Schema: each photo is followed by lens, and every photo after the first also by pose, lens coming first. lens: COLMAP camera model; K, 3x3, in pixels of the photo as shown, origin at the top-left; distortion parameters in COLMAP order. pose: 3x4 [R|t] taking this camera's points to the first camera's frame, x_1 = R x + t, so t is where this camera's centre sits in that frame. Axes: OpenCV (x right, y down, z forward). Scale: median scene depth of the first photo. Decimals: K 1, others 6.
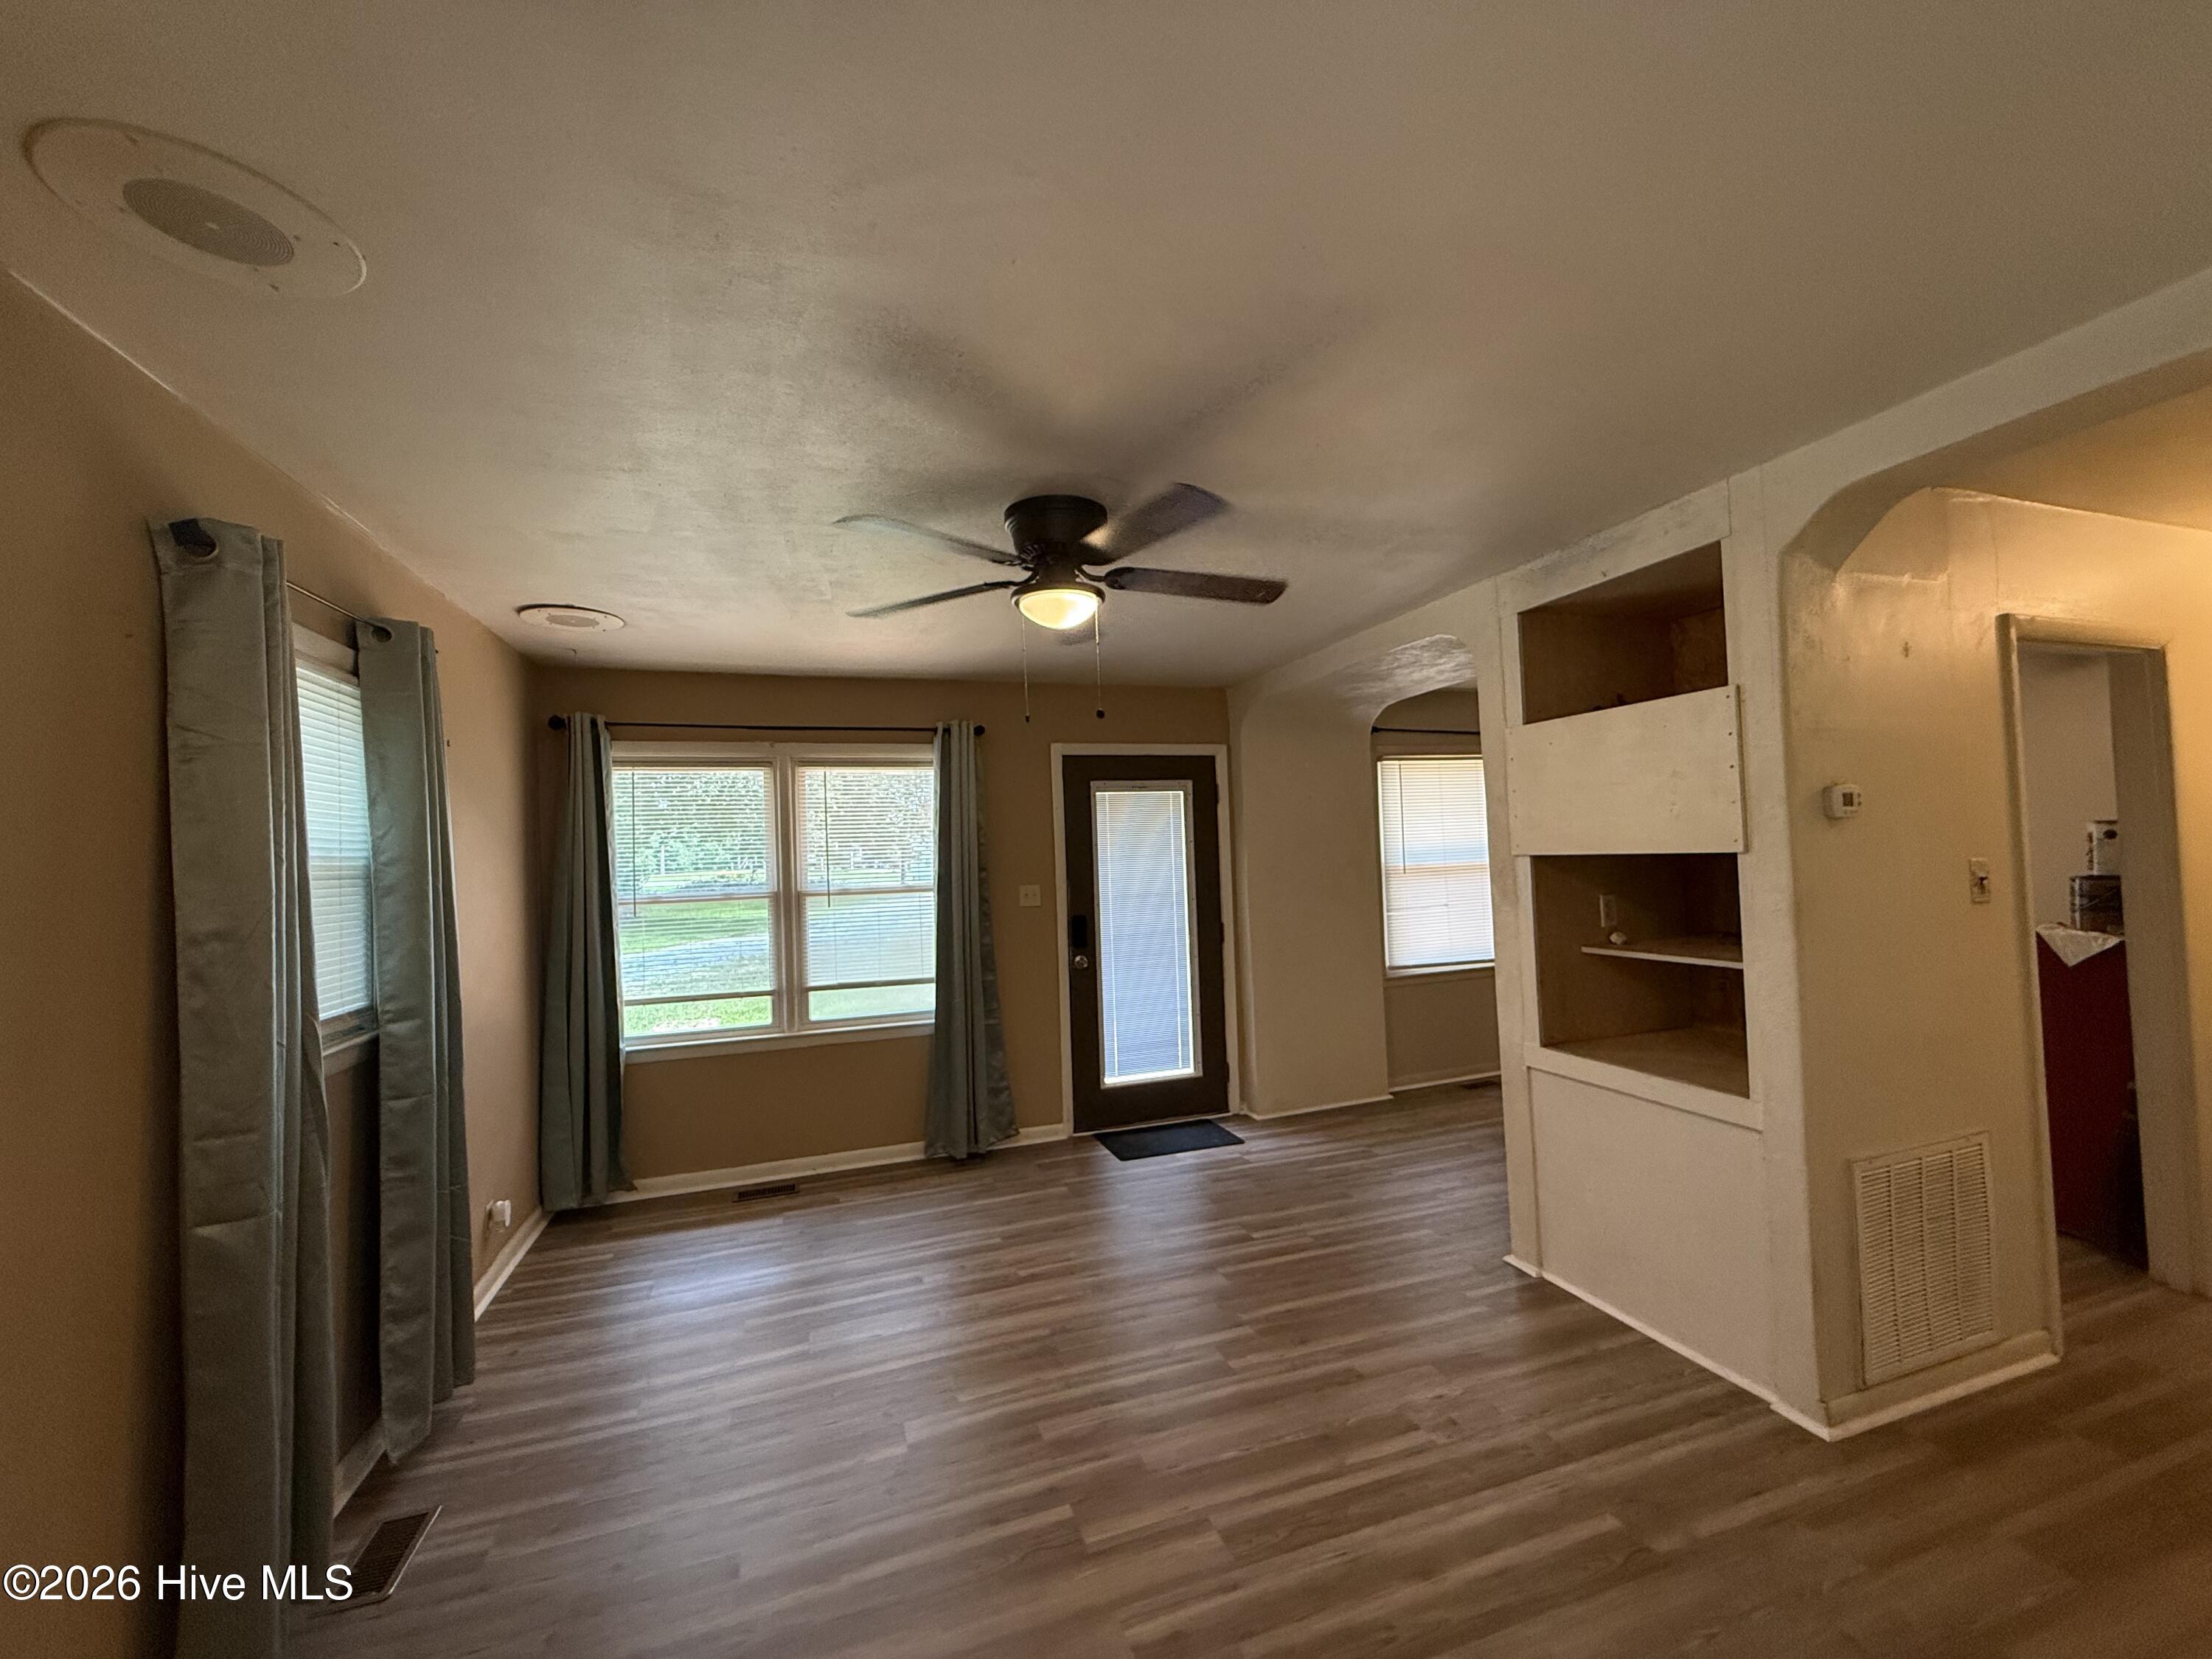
lens RADIAL K [[880.5, 0, 1102.3], [0, 880.5, 829.9], [0, 0, 1]] dist [-0.000579, 0.000378]
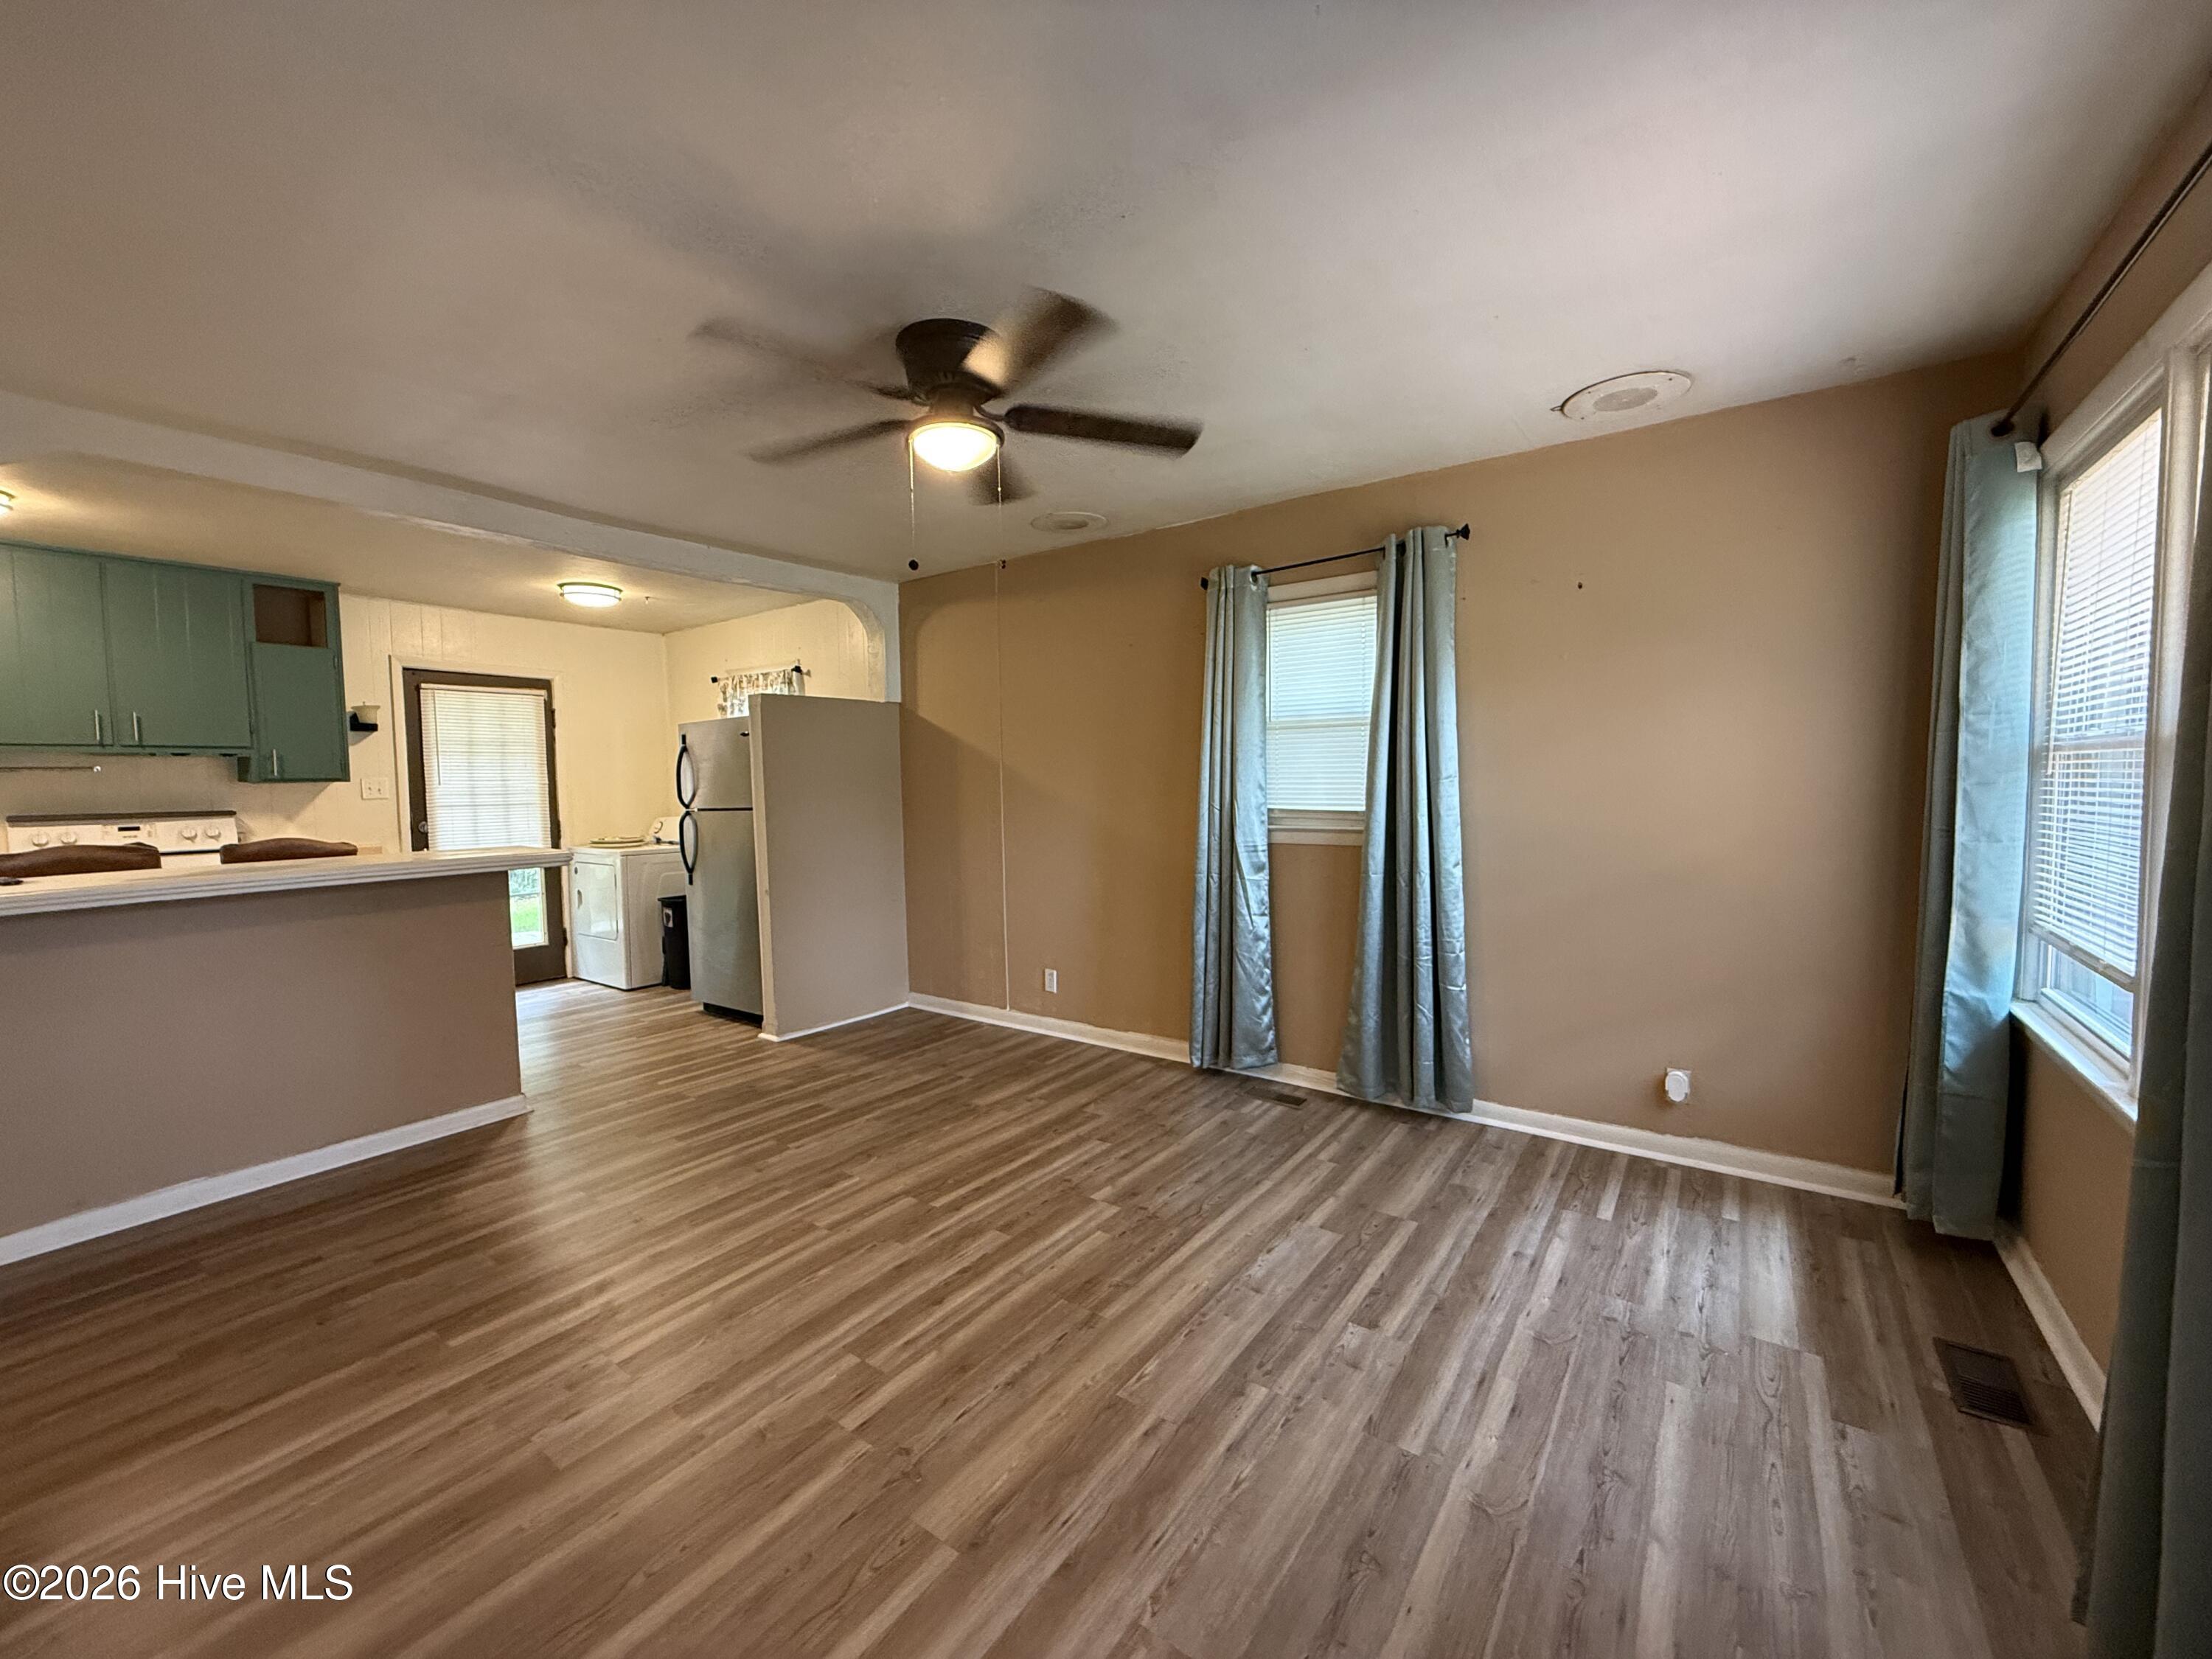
lens RADIAL K [[880.5, 0, 1102.3], [0, 880.5, 829.9], [0, 0, 1]] dist [-0.000579, 0.000378]
pose [[-0.814351, 0.081052, -0.574685, 0.343923], [0.060587, 0.996662, 0.054712, 0.099017], [0.577202, 0.009736, -0.816543, 1.601050]]
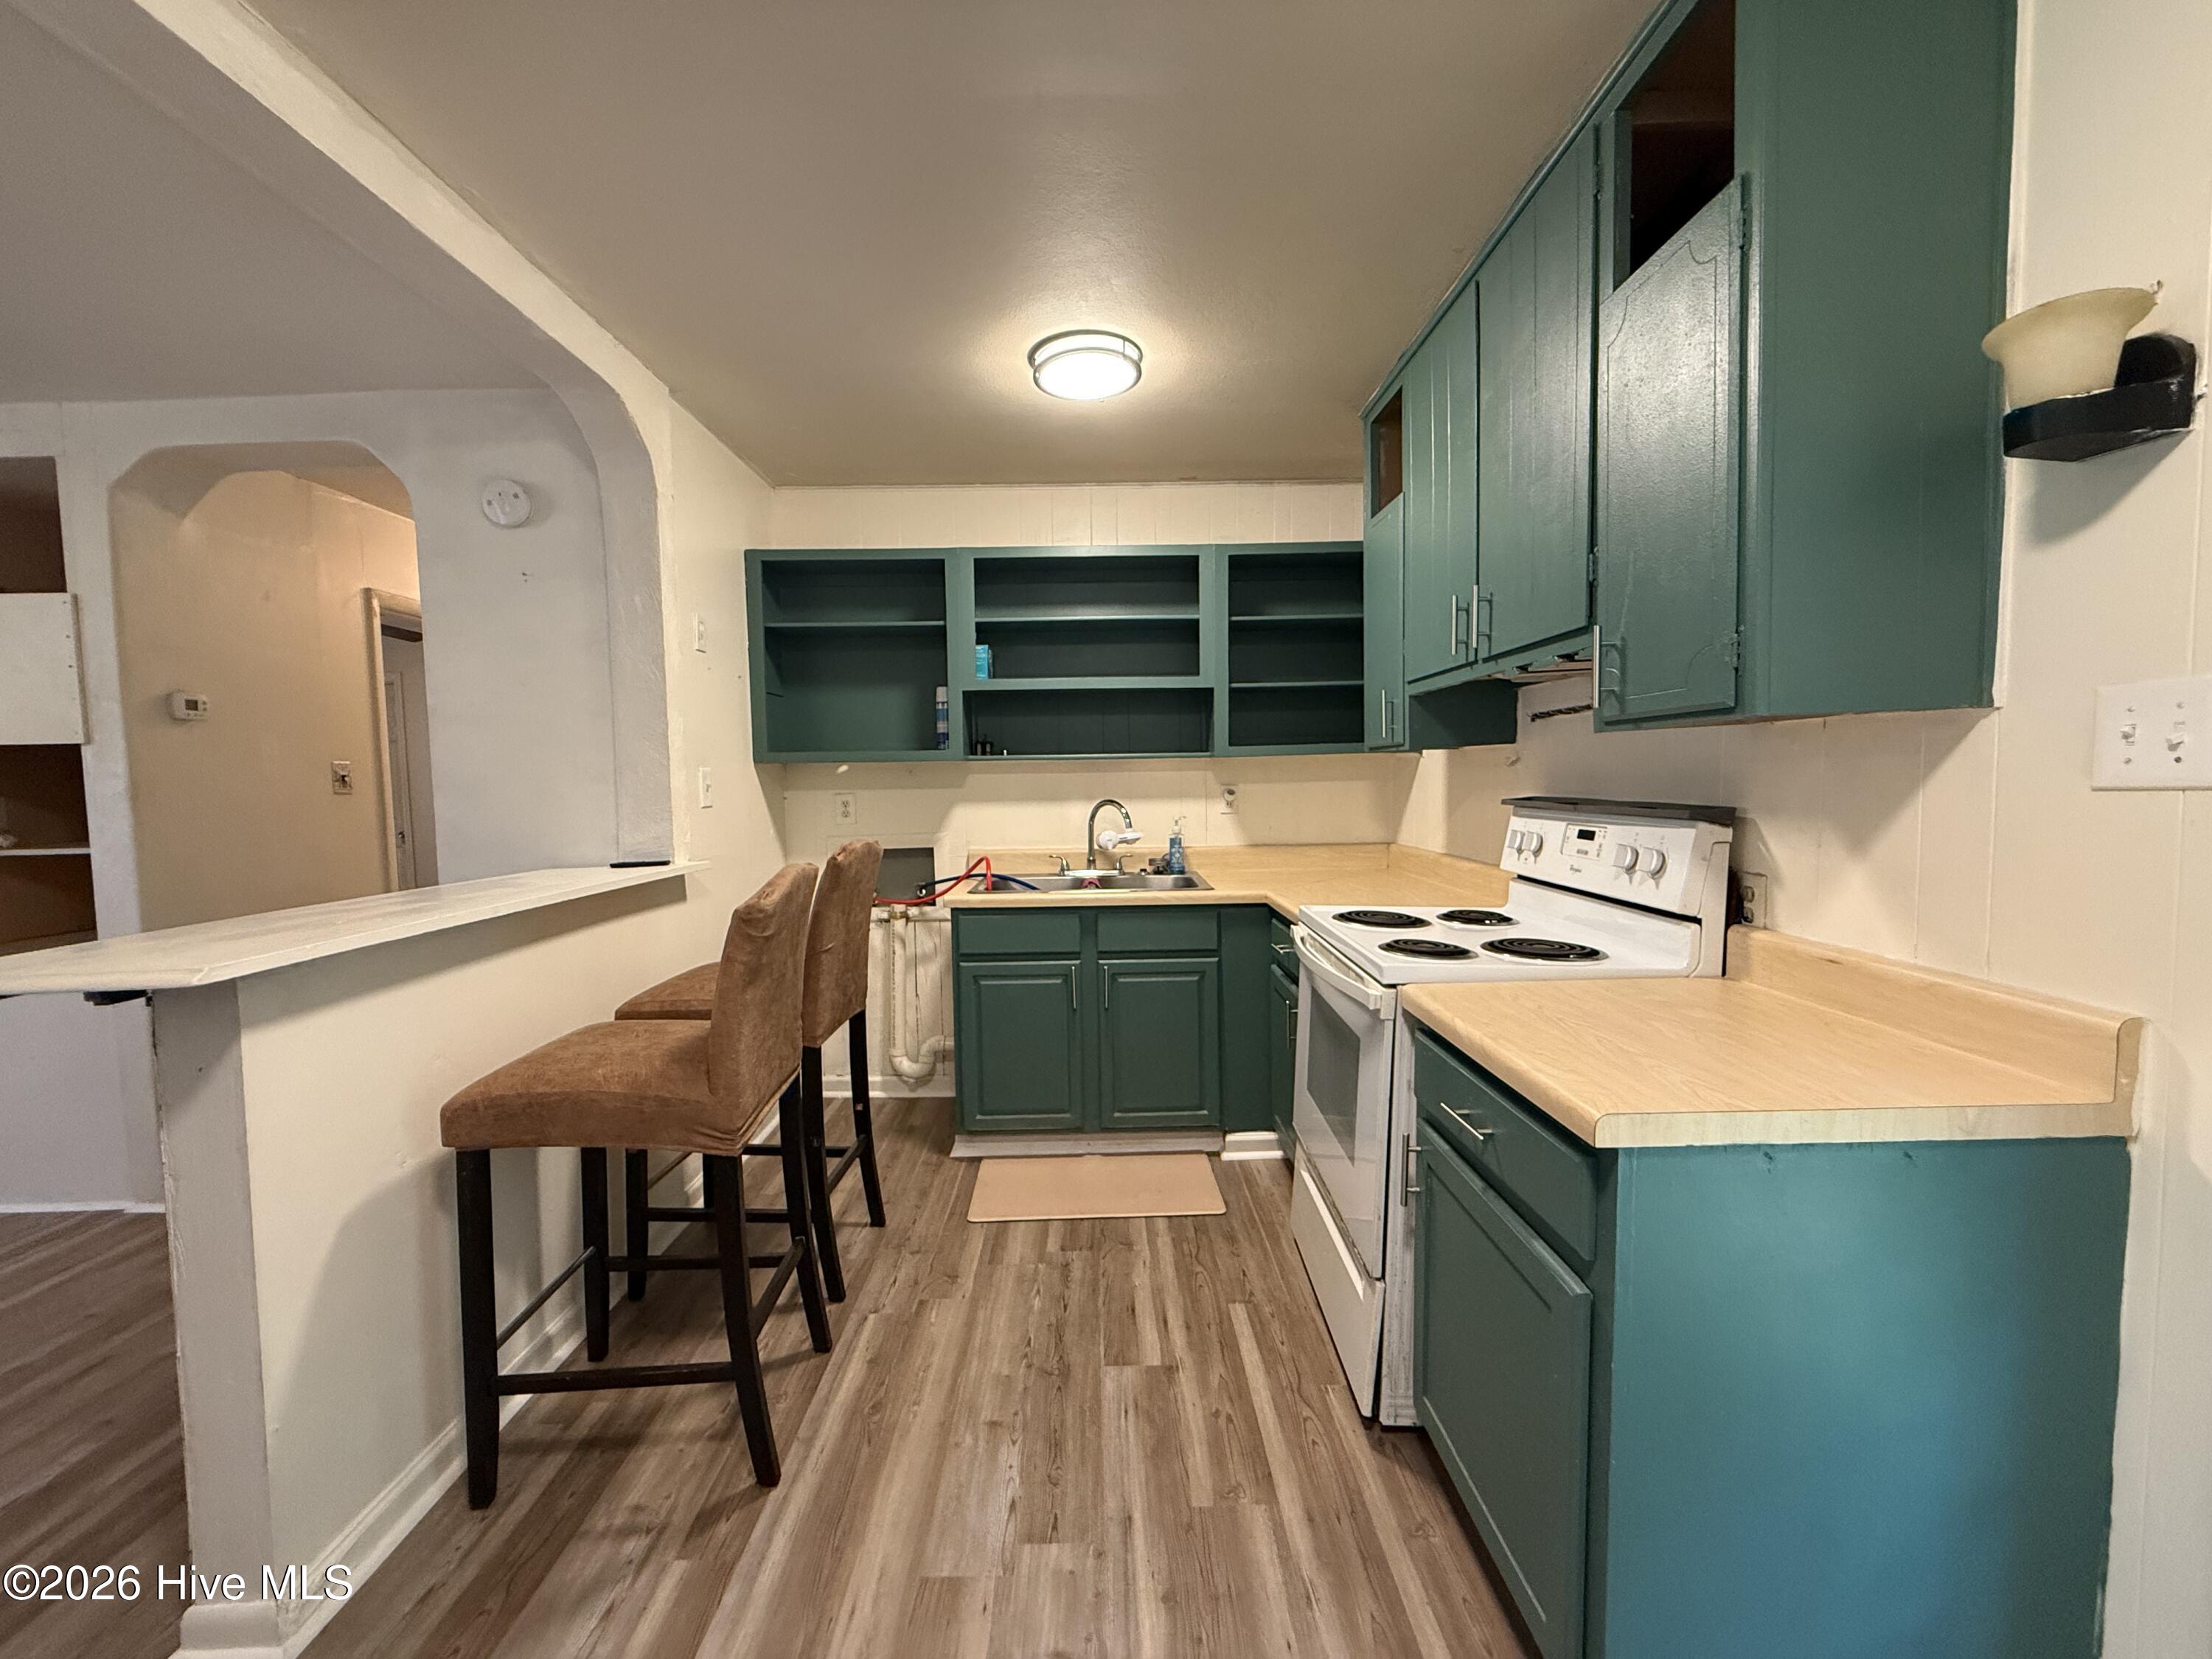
lens RADIAL K [[880.5, 0, 1102.3], [0, 880.5, 829.9], [0, 0, 1]] dist [-0.000579, 0.000378]
pose [[0.310493, -0.030304, 0.950093, 0.046043], [-0.020127, 0.999058, 0.038443, 0.054871], [-0.950363, -0.031058, 0.309590, -0.497313]]
